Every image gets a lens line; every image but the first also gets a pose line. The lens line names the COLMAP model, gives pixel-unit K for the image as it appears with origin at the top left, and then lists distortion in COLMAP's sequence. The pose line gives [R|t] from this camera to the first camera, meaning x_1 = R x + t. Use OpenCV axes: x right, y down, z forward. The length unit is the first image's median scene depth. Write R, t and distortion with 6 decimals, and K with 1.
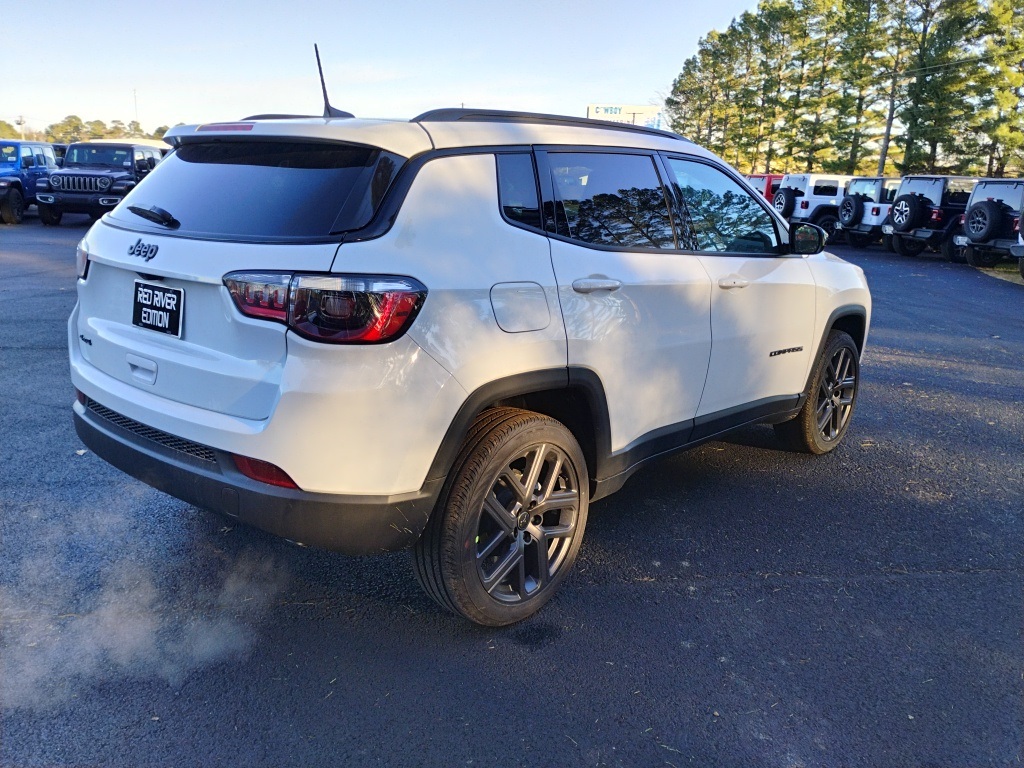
lens RADIAL K [[853.2, 0, 517.1], [0, 853.2, 386.8], [0, 0, 1]] dist [0.033148, -0.043689]
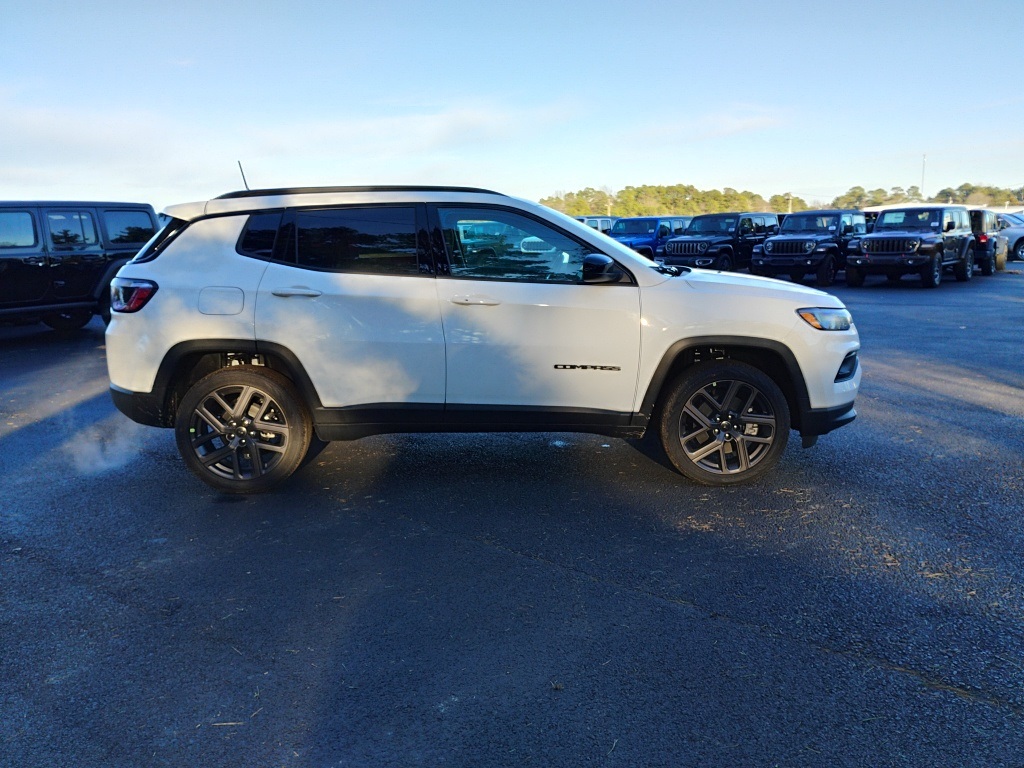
lens RADIAL K [[853.2, 0, 516.2], [0, 853.2, 381.3], [0, 0, 1]] dist [0.033148, -0.043689]
pose [[0.604067, 0.086041, -0.792275, 1.338527], [-0.148563, 0.988886, -0.005878, -0.007594], [0.782964, 0.121253, 0.610135, 0.320399]]
